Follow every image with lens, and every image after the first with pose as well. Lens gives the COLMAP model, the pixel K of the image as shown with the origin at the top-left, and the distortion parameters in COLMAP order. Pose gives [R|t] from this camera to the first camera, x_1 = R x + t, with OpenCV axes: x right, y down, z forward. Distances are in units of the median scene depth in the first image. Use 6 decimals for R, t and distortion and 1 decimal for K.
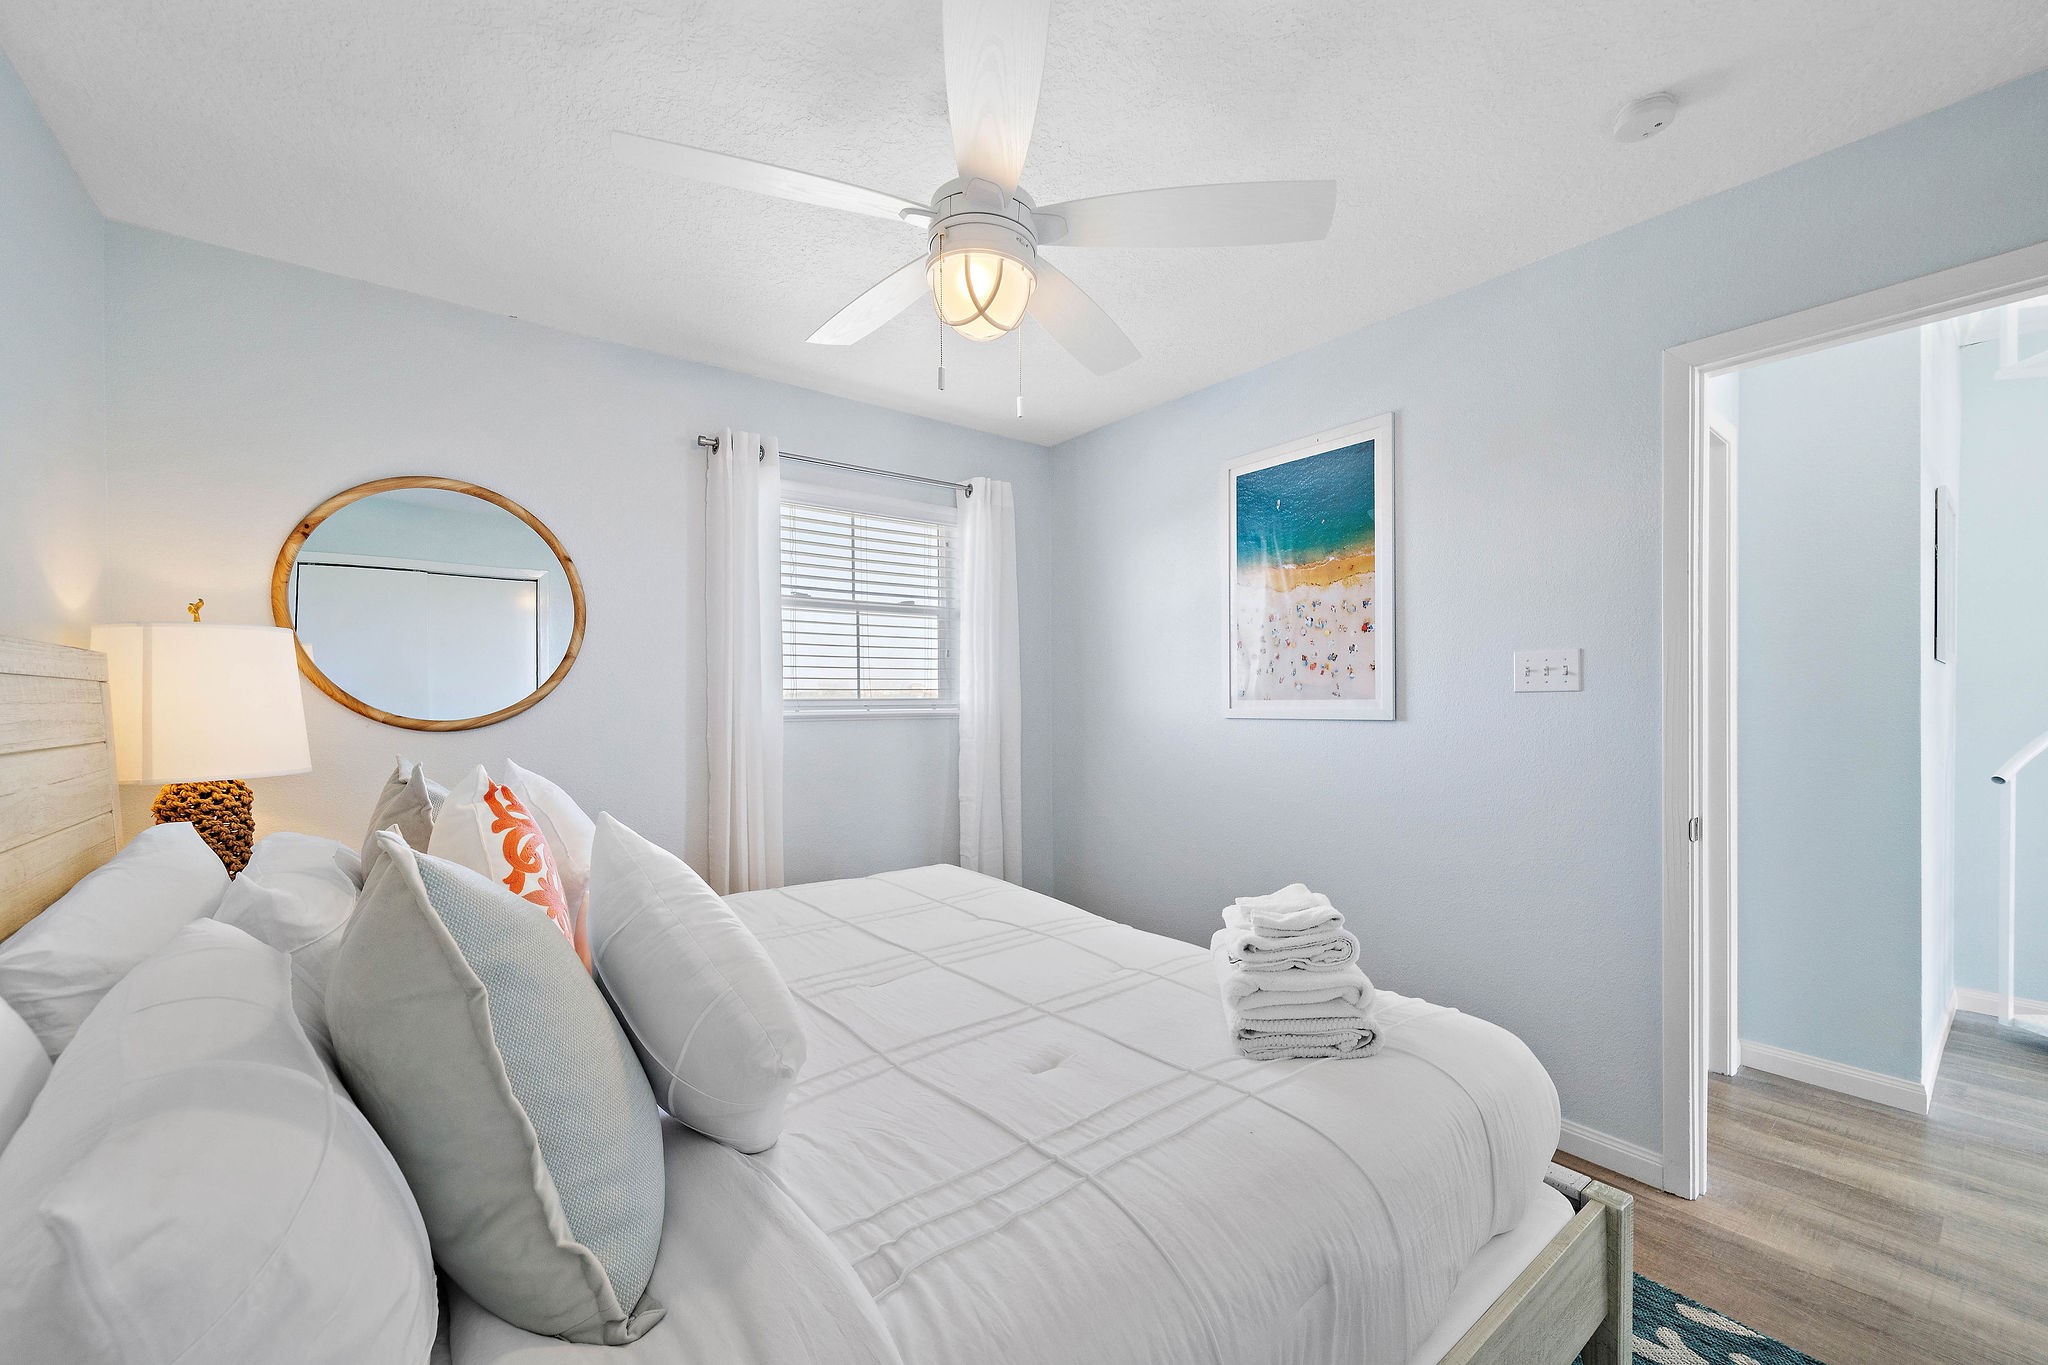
lens RADIAL K [[810.3, 0, 1022.6], [0, 810.3, 701.5], [0, 0, 1]] dist [-0.002279, 0.000370]
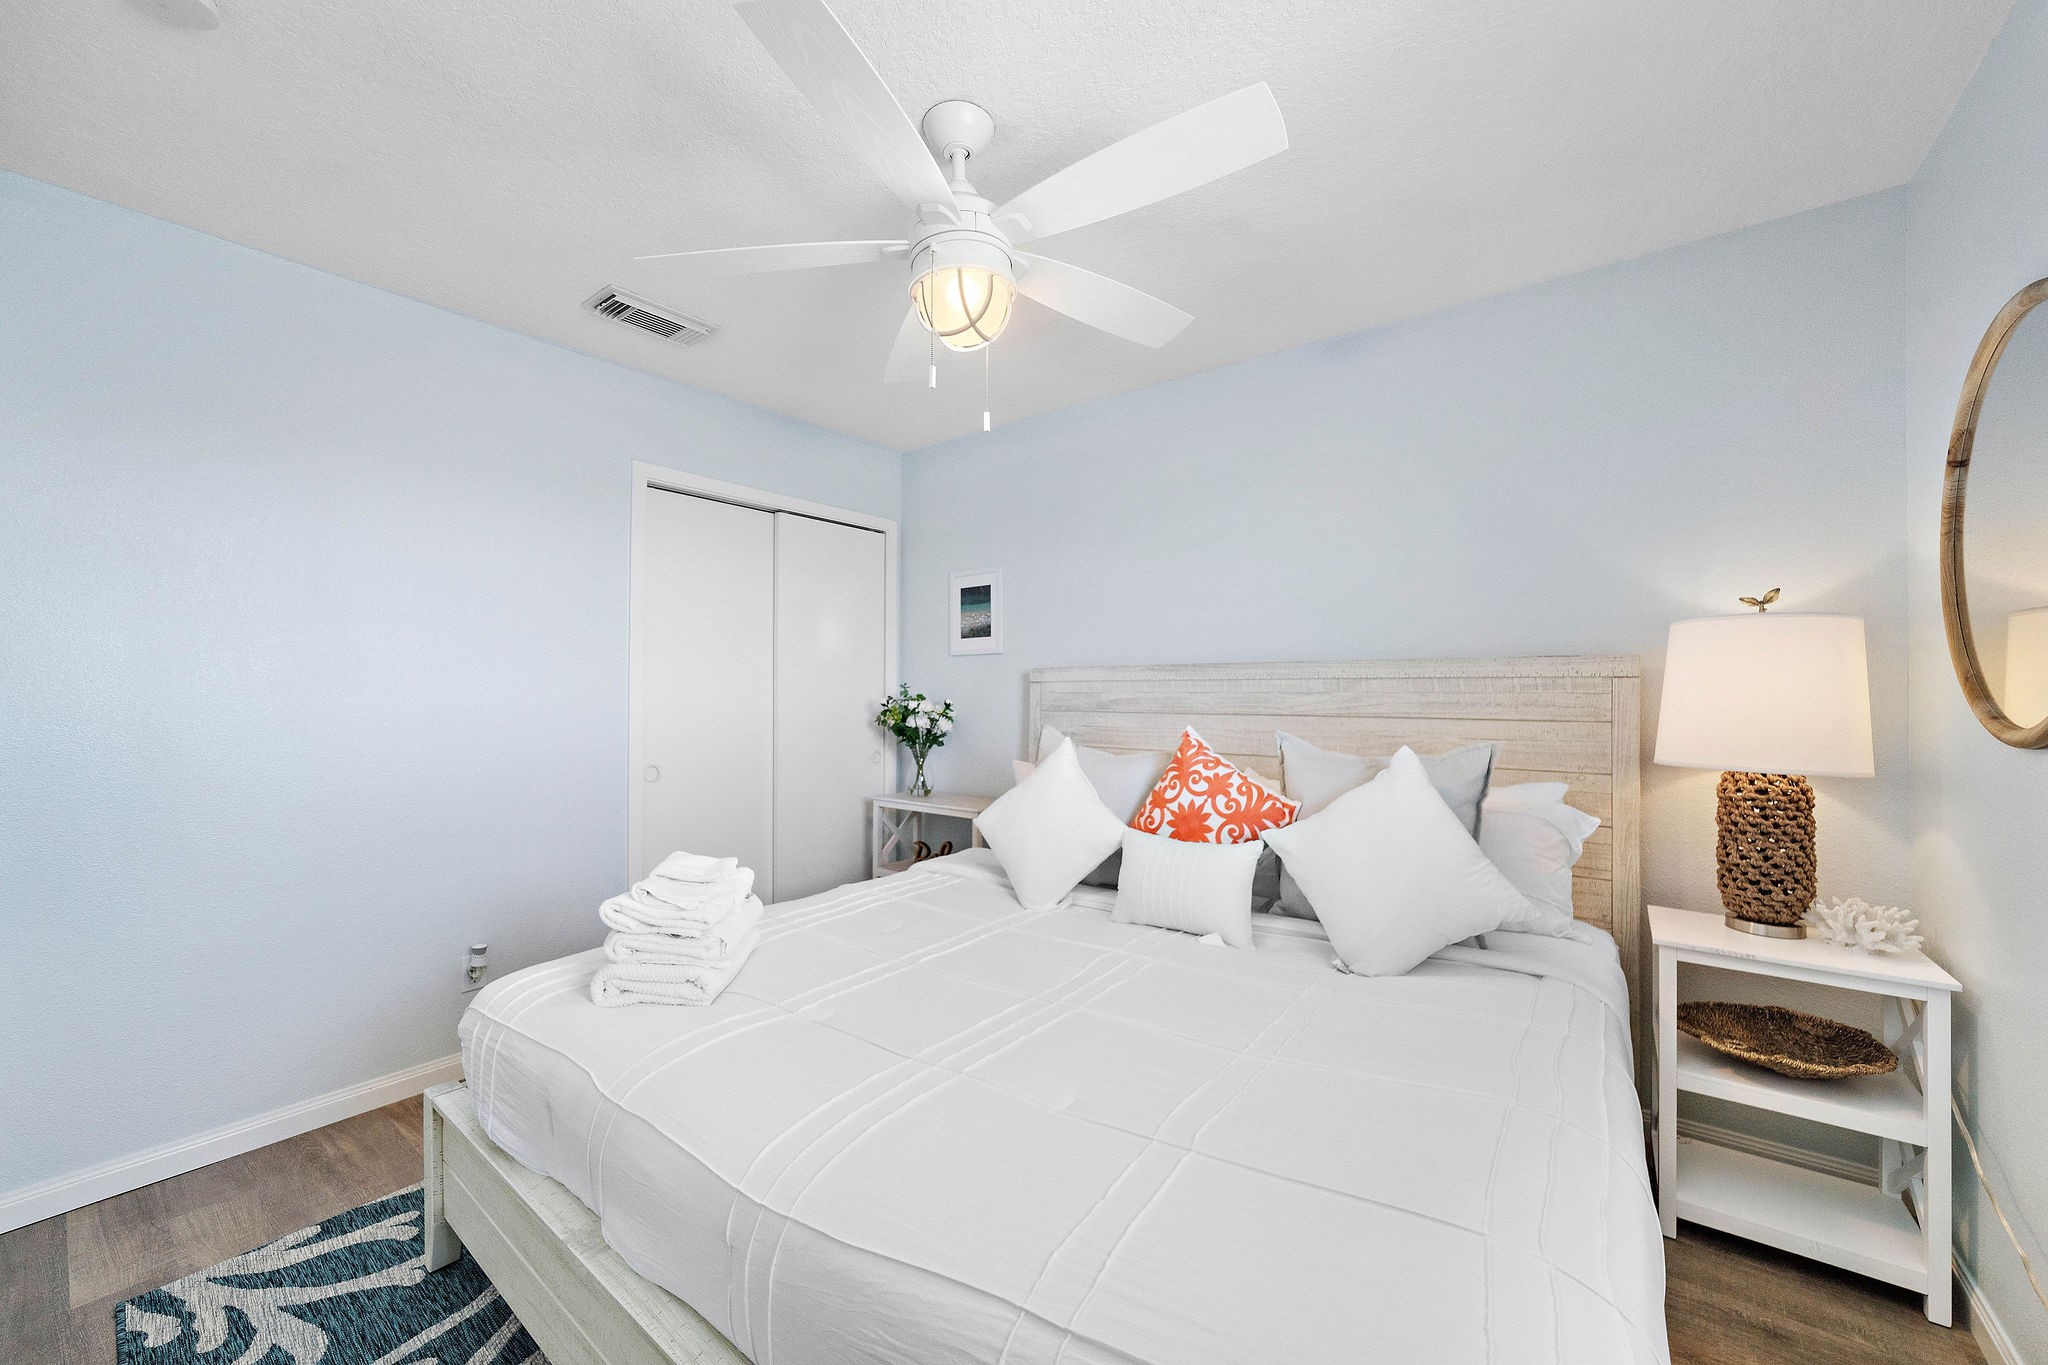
lens RADIAL K [[764.8, 0, 1031.8], [0, 764.8, 684.9], [0, 0, 1]] dist [-0.003143, -0.000326]
pose [[-0.965609, 0.005329, -0.259942, 0.086364], [0.006397, 0.999974, -0.003263, -0.008441], [0.259918, -0.004813, -0.965619, 1.263590]]
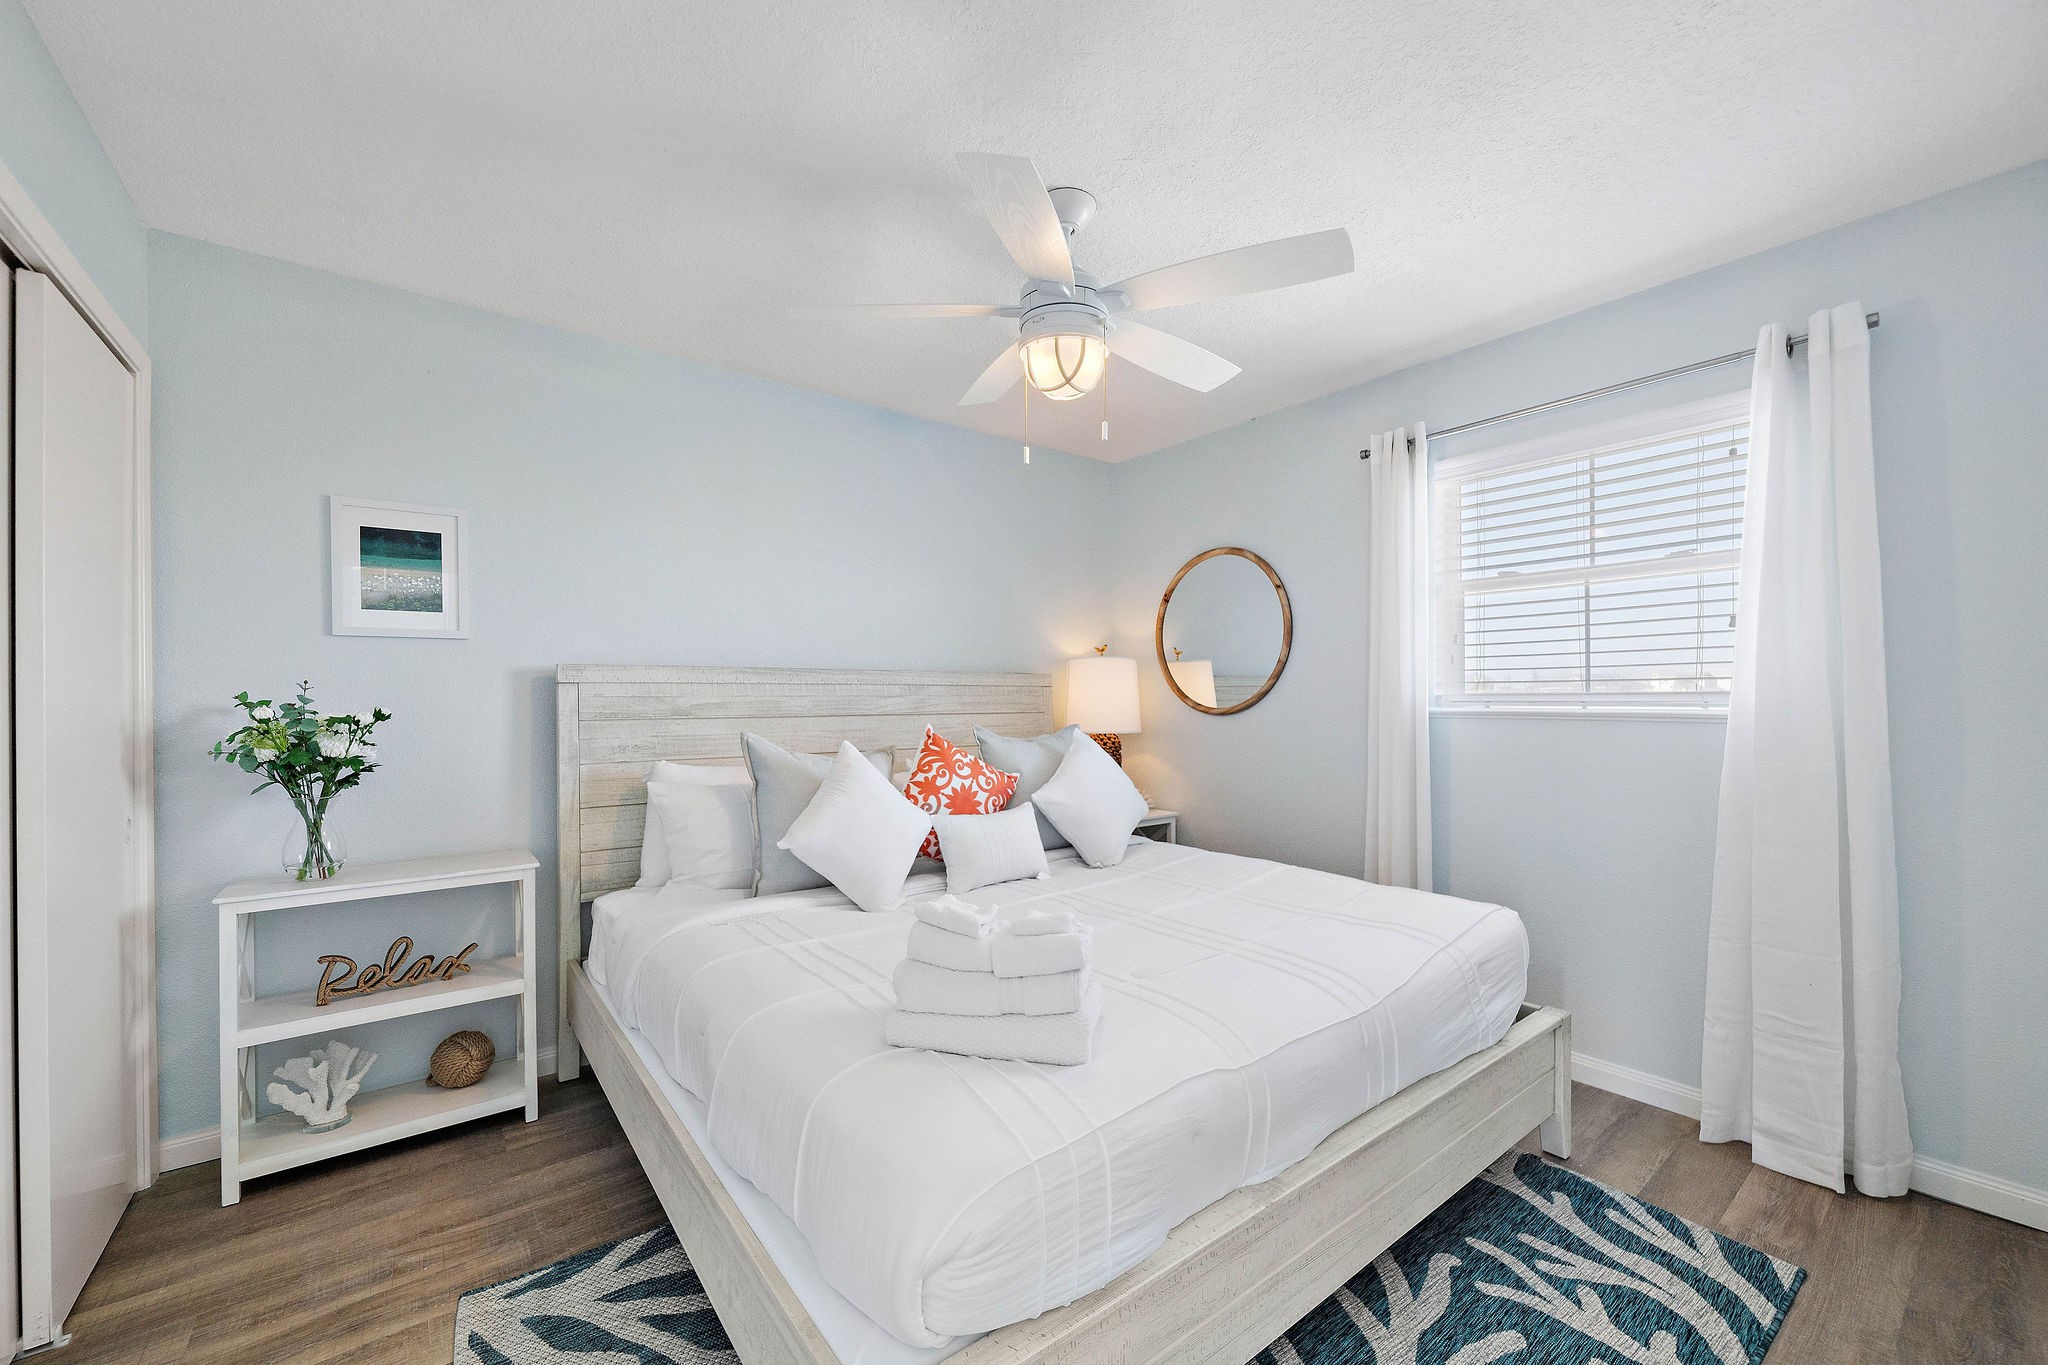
lens RADIAL K [[795.3, 0, 1019.2], [0, 795.3, 688.5], [0, 0, 1]] dist [-0.001102, 0.000019]
pose [[-0.007990, -0.004518, -0.999958, 0.740759], [0.000469, 0.999990, -0.004522, -0.005237], [0.999968, -0.000505, -0.007988, 0.603206]]
